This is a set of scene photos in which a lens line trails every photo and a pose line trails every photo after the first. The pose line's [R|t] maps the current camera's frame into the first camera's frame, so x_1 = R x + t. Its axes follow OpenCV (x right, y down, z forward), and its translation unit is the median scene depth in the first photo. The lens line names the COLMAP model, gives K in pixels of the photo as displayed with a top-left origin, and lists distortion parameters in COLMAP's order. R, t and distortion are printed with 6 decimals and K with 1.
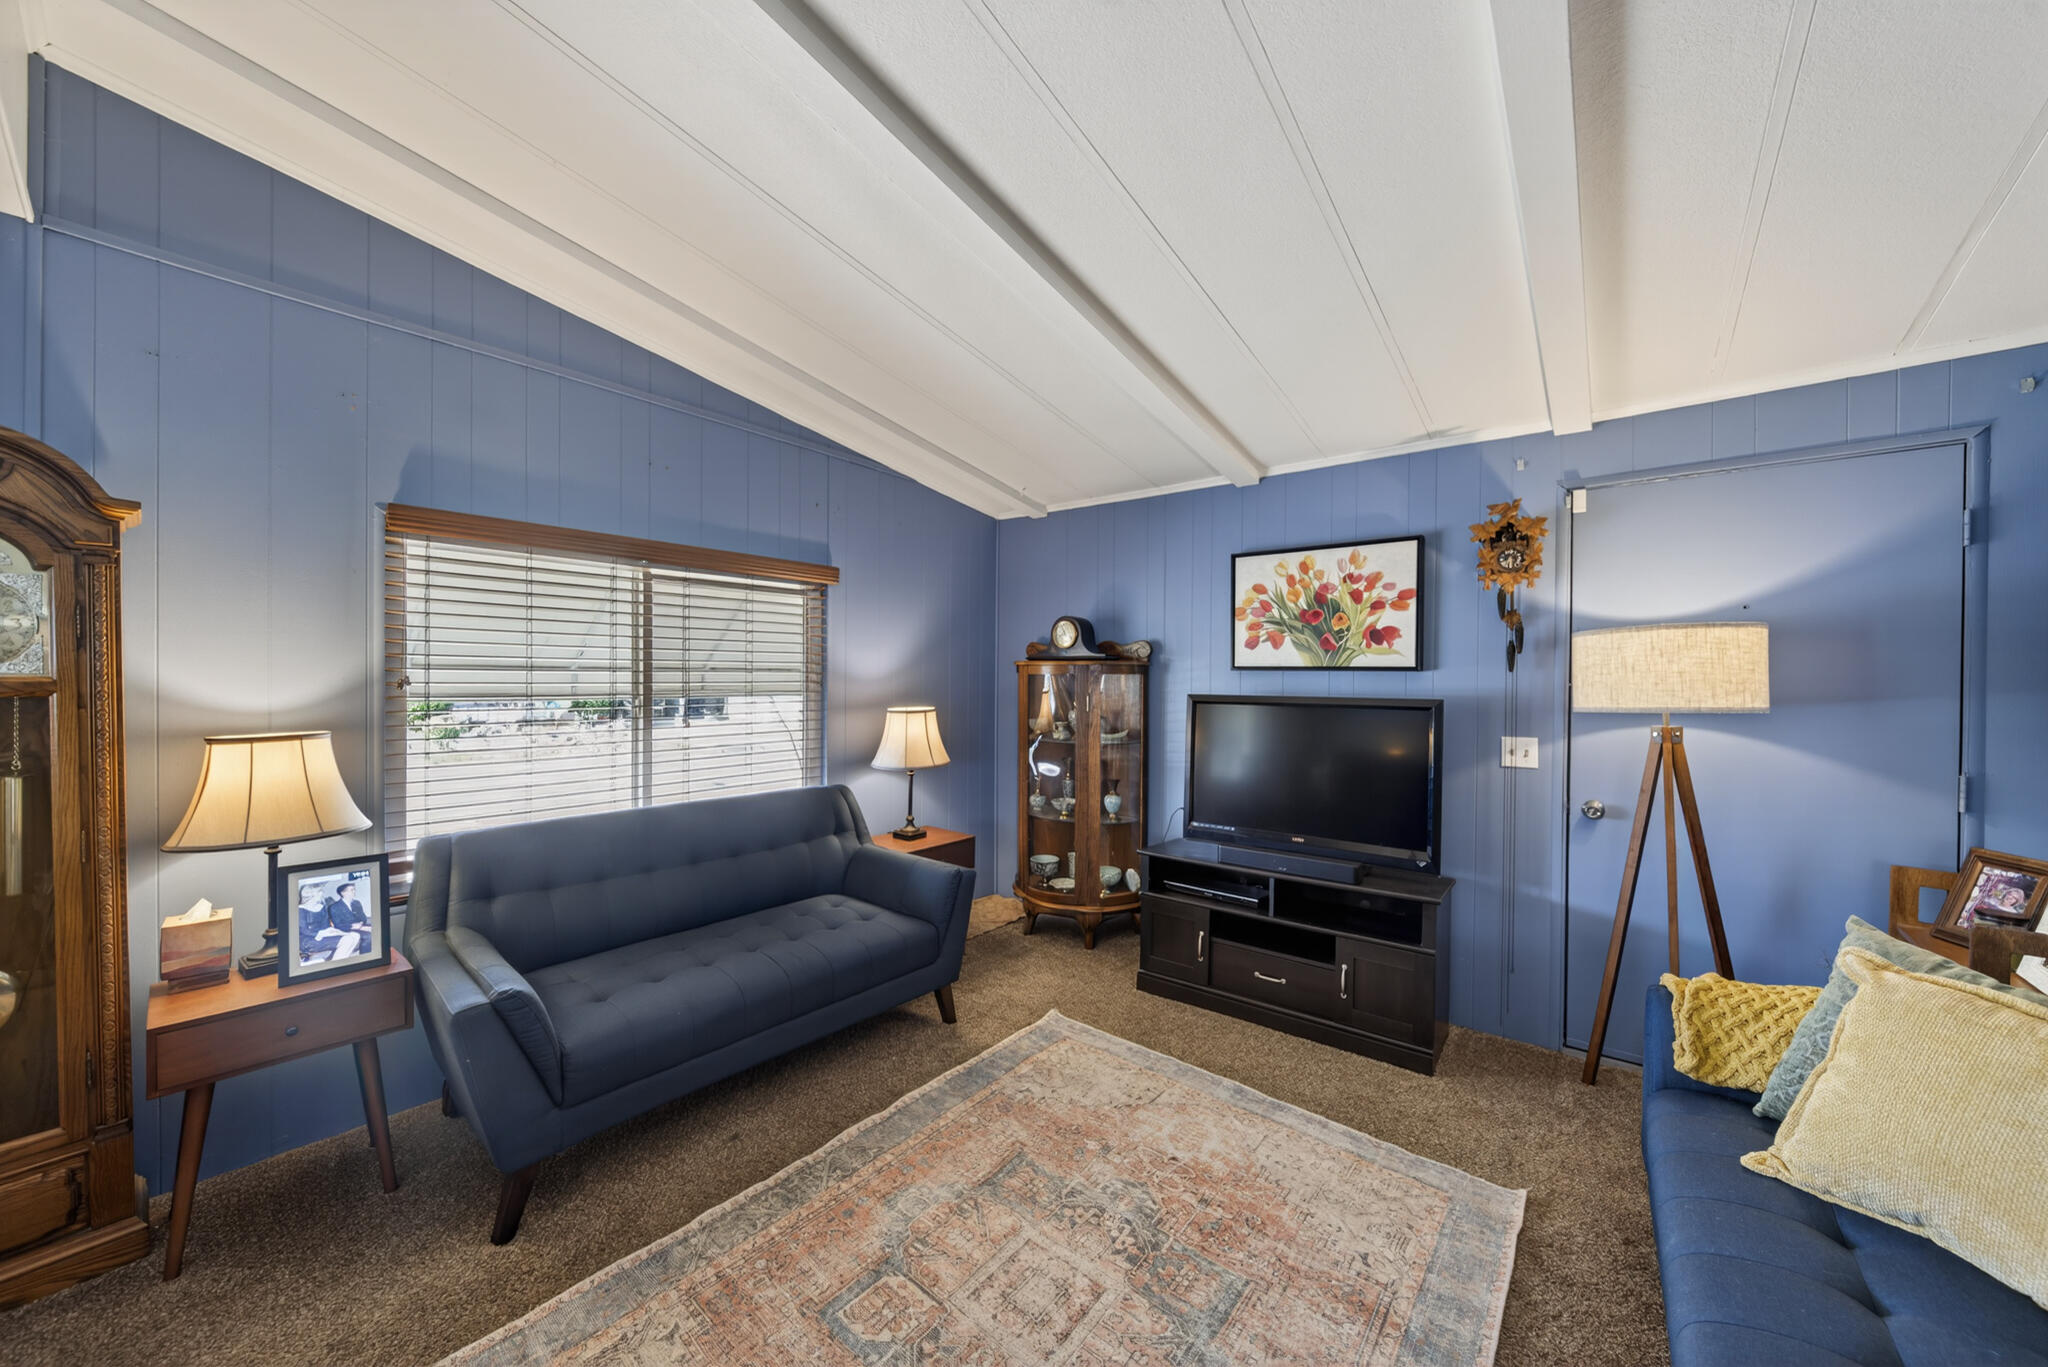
lens RADIAL K [[719.2, 0, 1028.7], [0, 719.2, 680.3], [0, 0, 1]] dist [-0.004458, -0.000290]
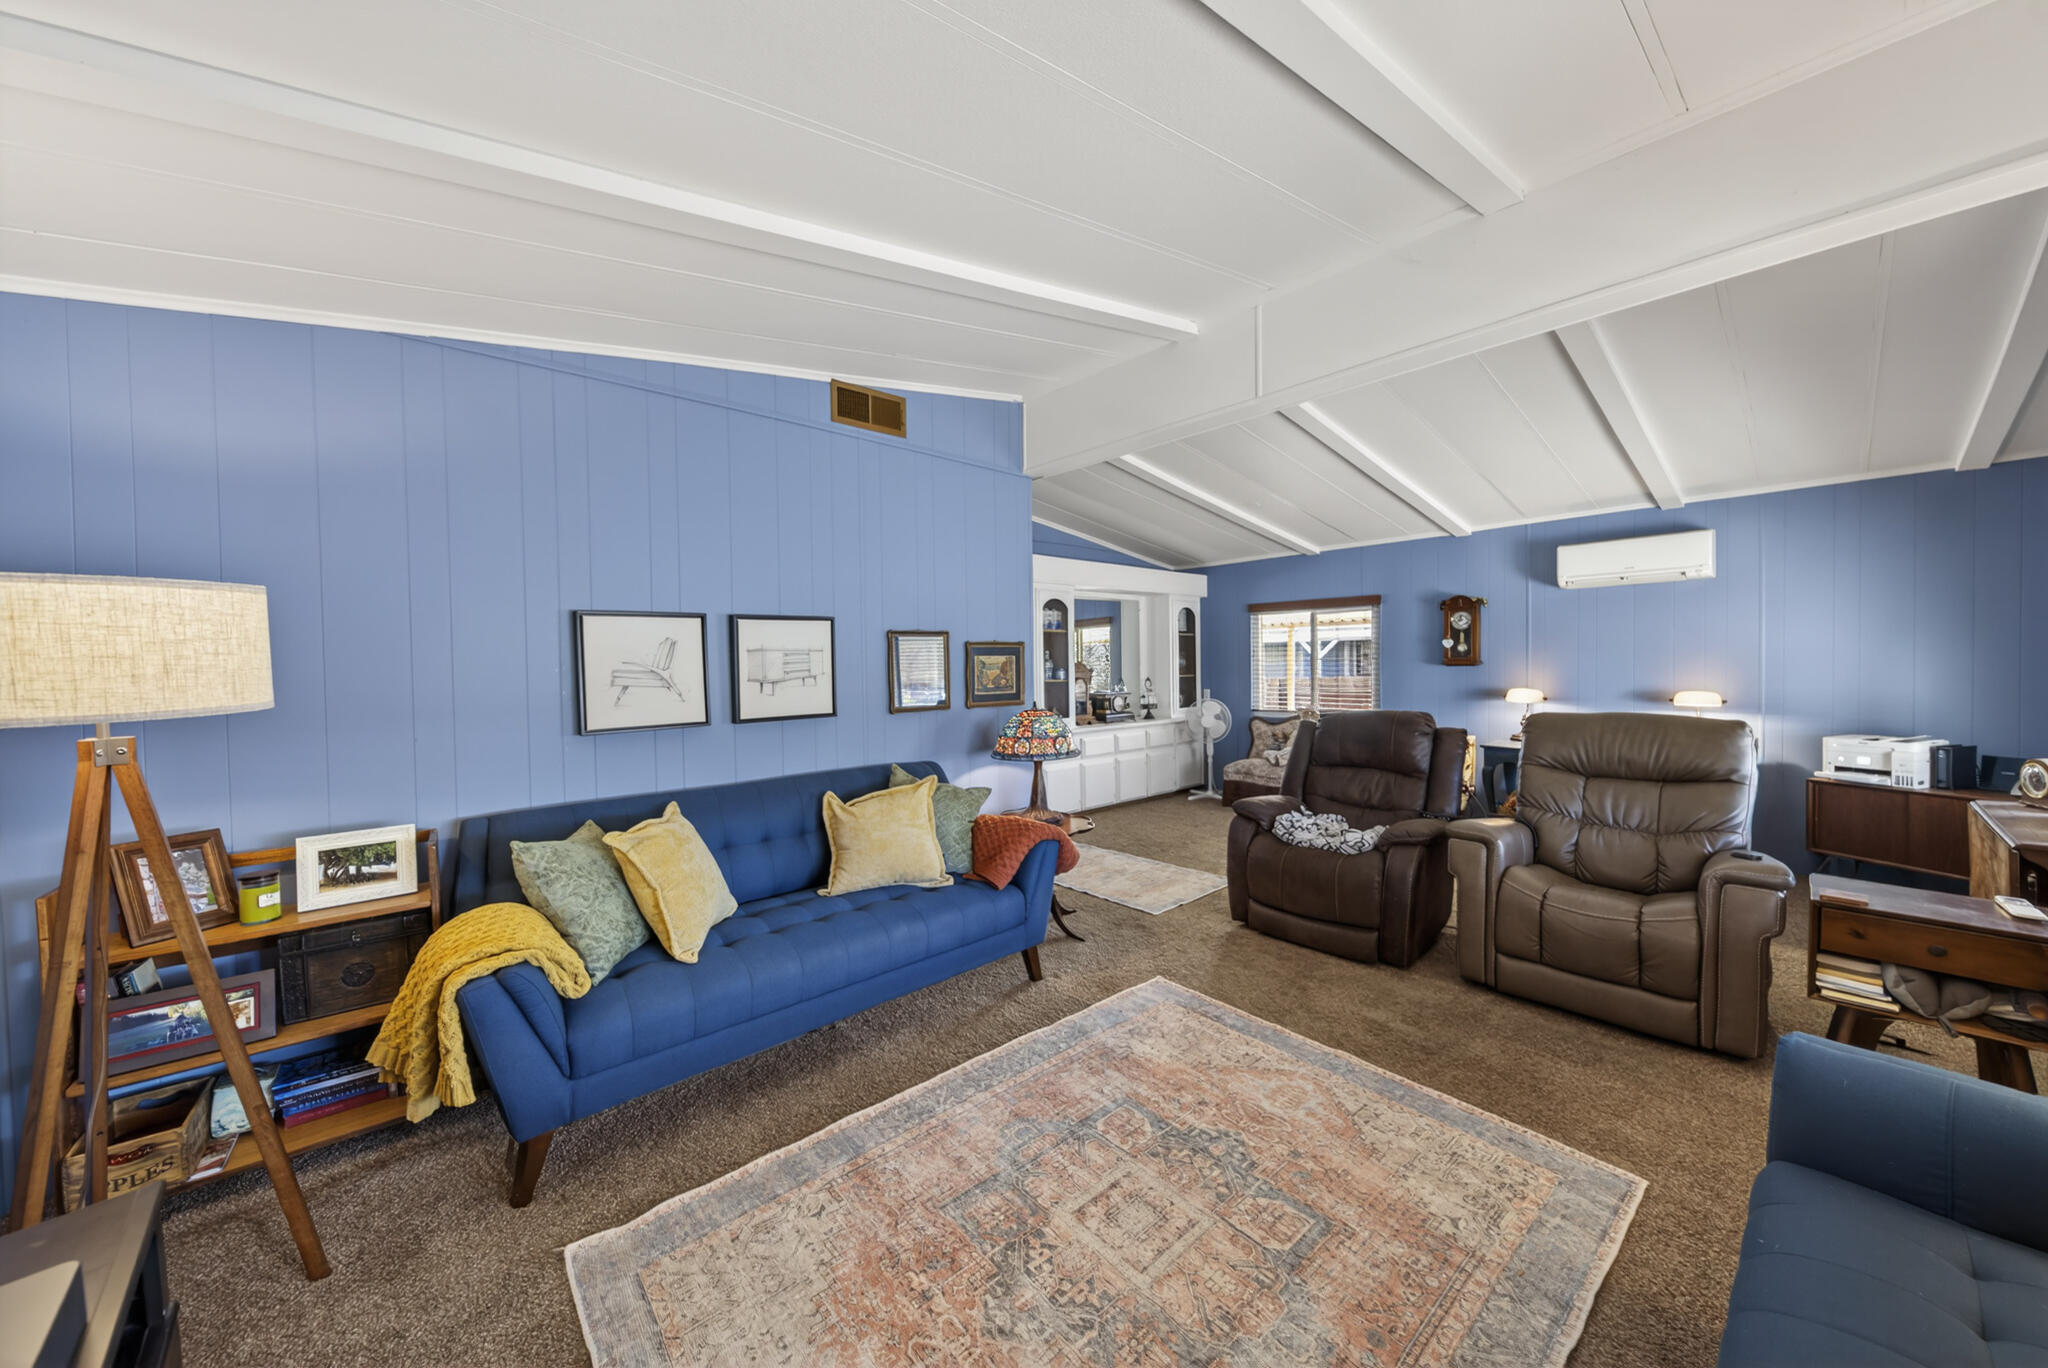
lens RADIAL K [[719.2, 0, 1028.1], [0, 719.2, 691.0], [0, 0, 1]] dist [-0.004458, -0.000290]
pose [[-0.987274, -0.001940, 0.159015, -0.000071], [0.004380, 0.999214, 0.039386, 0.002052], [-0.158966, 0.039582, -0.986490, 1.427228]]
